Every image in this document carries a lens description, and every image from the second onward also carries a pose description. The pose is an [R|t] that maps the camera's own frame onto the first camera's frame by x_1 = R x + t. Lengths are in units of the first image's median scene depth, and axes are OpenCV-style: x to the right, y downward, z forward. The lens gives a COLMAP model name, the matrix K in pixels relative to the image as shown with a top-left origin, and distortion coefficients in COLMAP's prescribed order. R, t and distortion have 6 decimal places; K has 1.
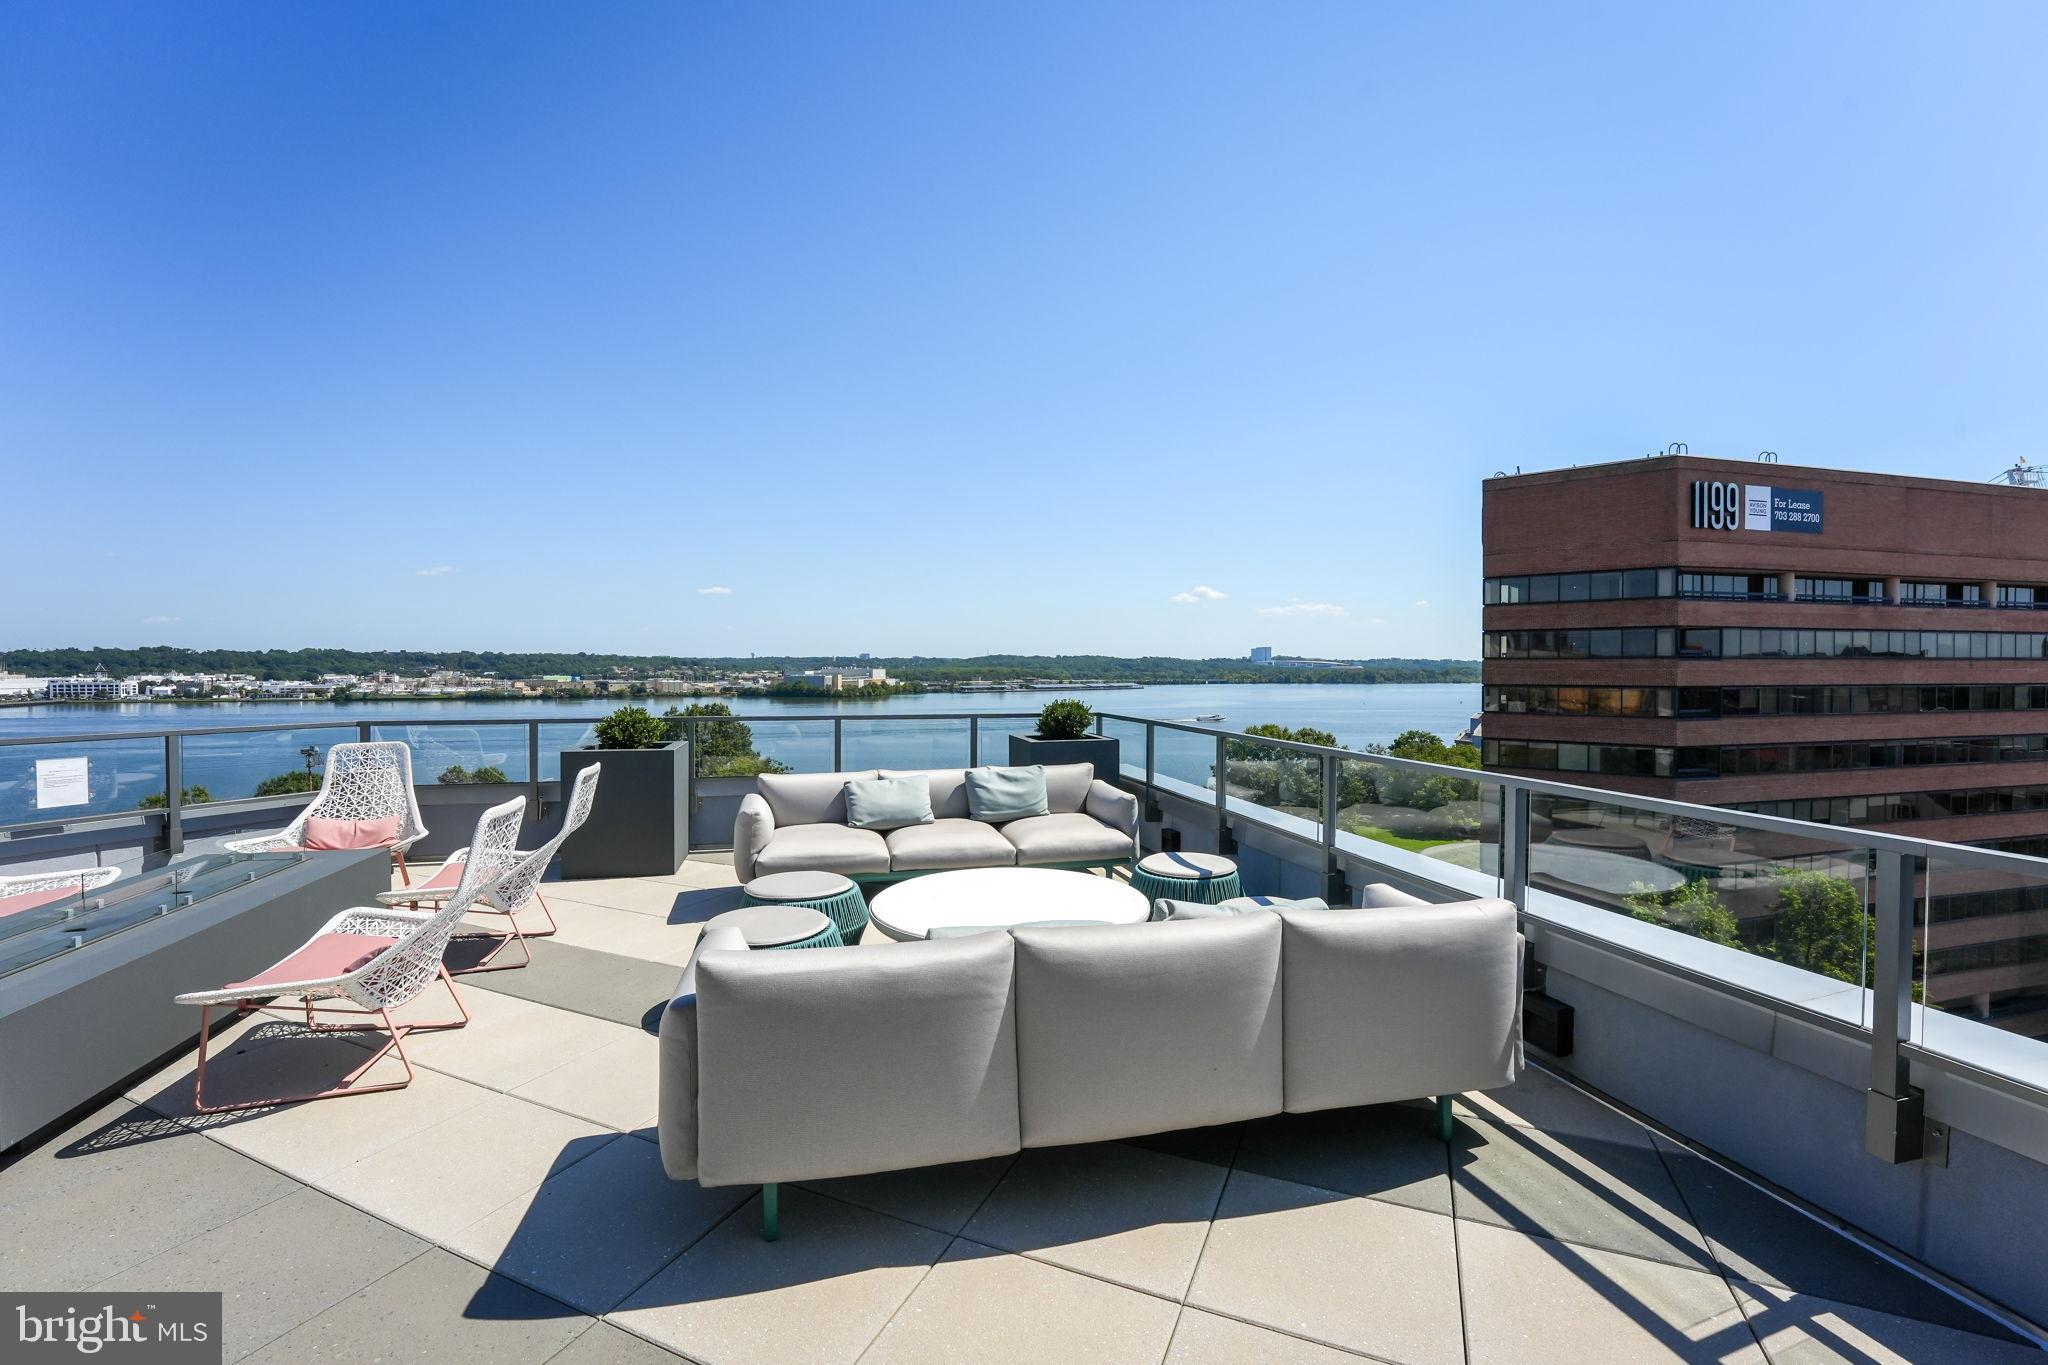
lens RADIAL K [[850.2, 0, 1024.0], [0, 850.2, 682.5], [0, 0, 1]] dist [-0.035141, 0.005297]
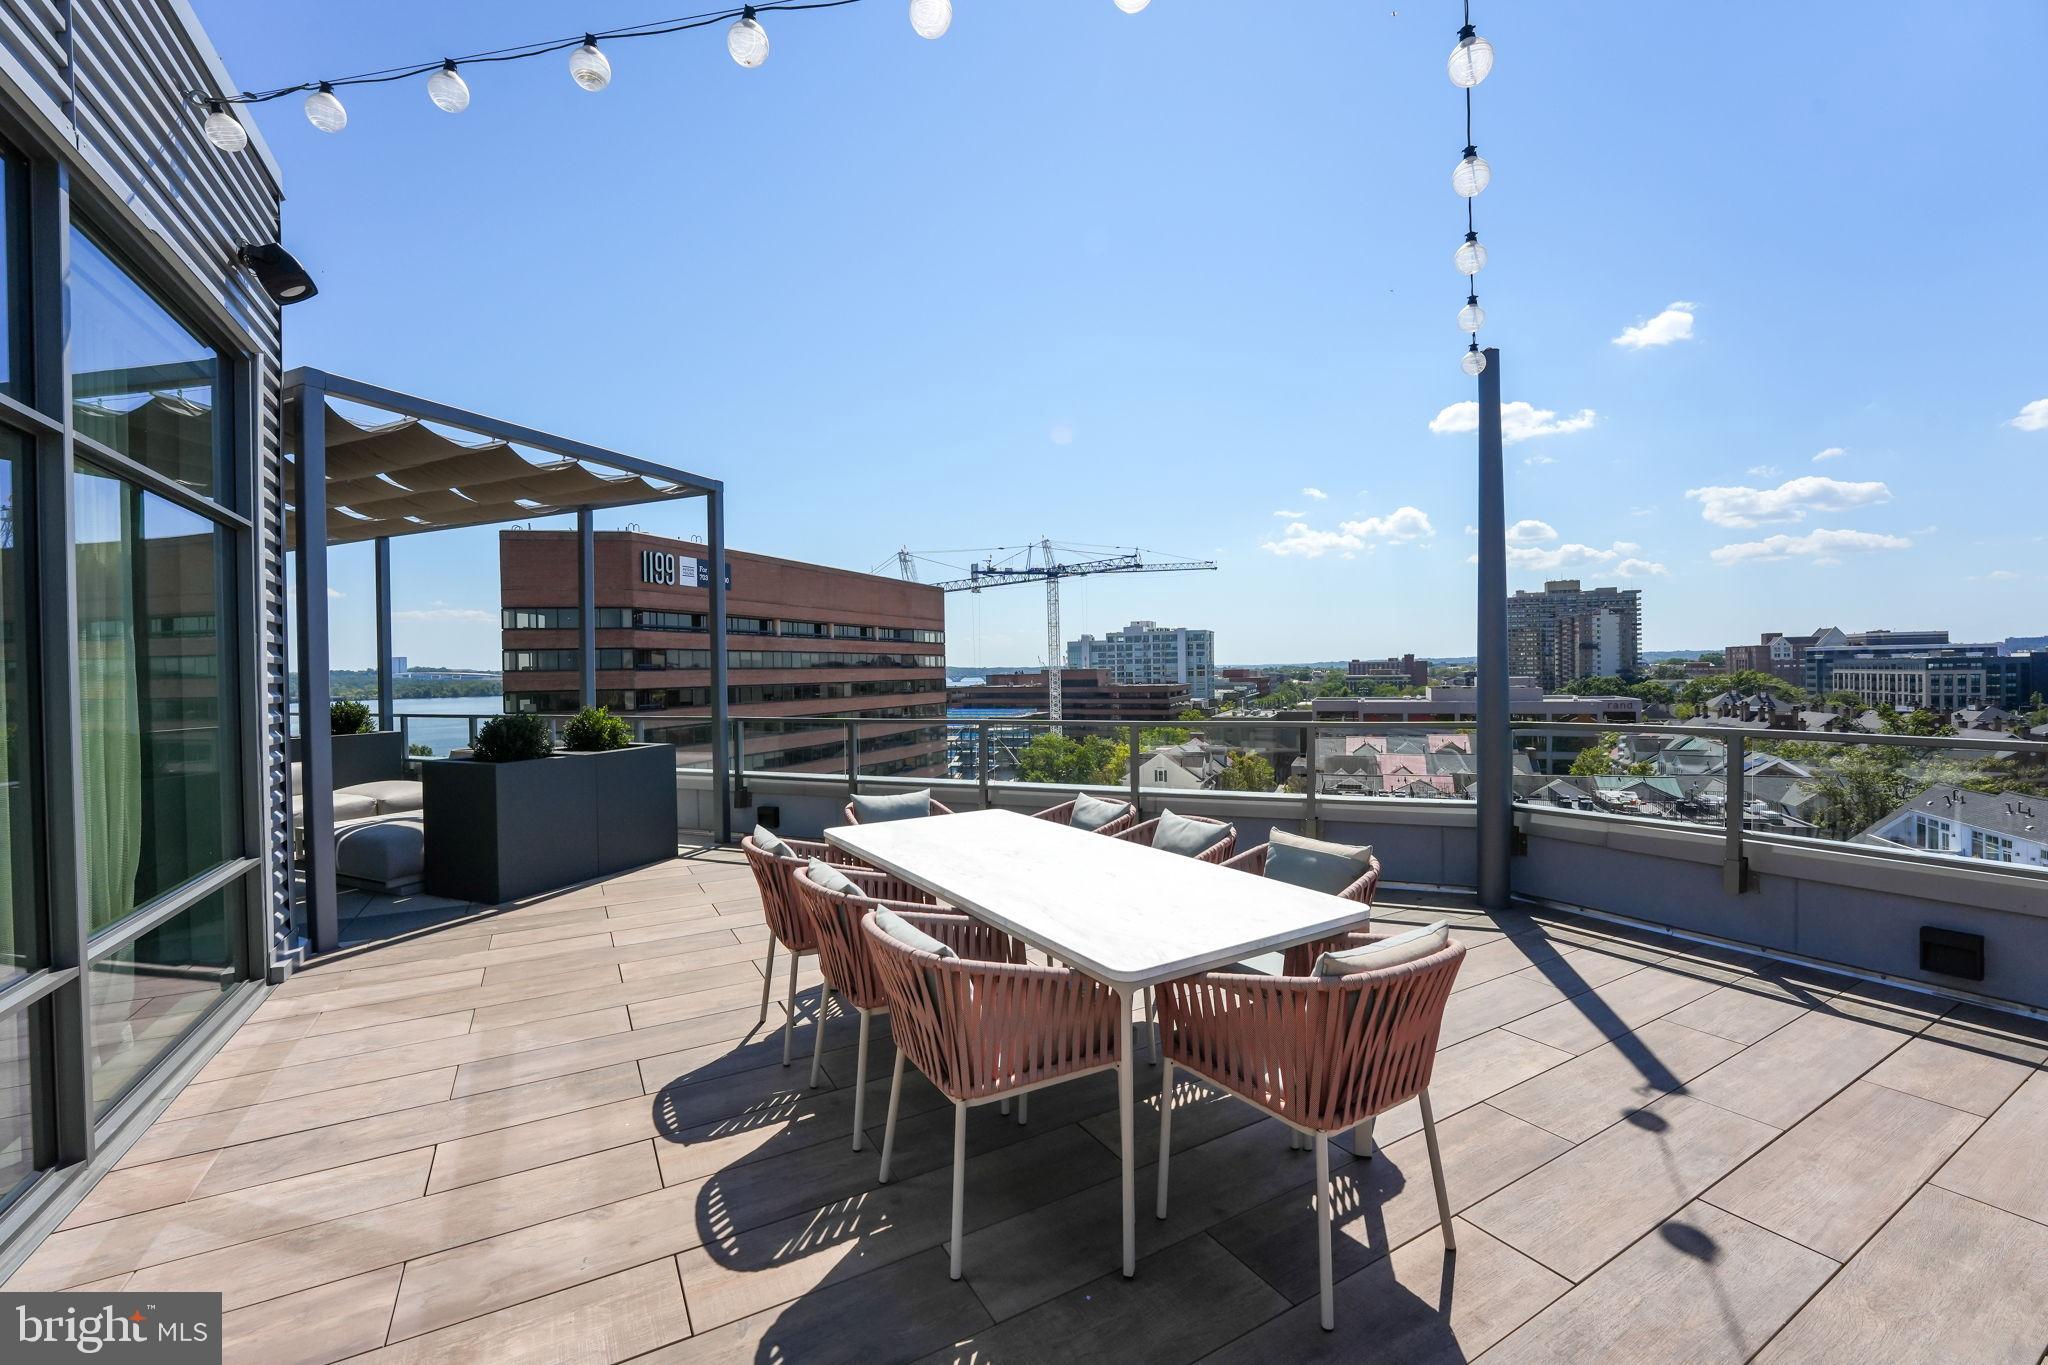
lens RADIAL K [[824.7, 0, 1024.0], [0, 824.7, 682.5], [0, 0, 1]] dist [-0.032389, 0.004308]
pose [[0.598114, -0.020720, 0.801143, 0.034811], [0.029719, 0.999552, 0.003664, 0.007641], [-0.800860, 0.021618, 0.598461, -0.385804]]
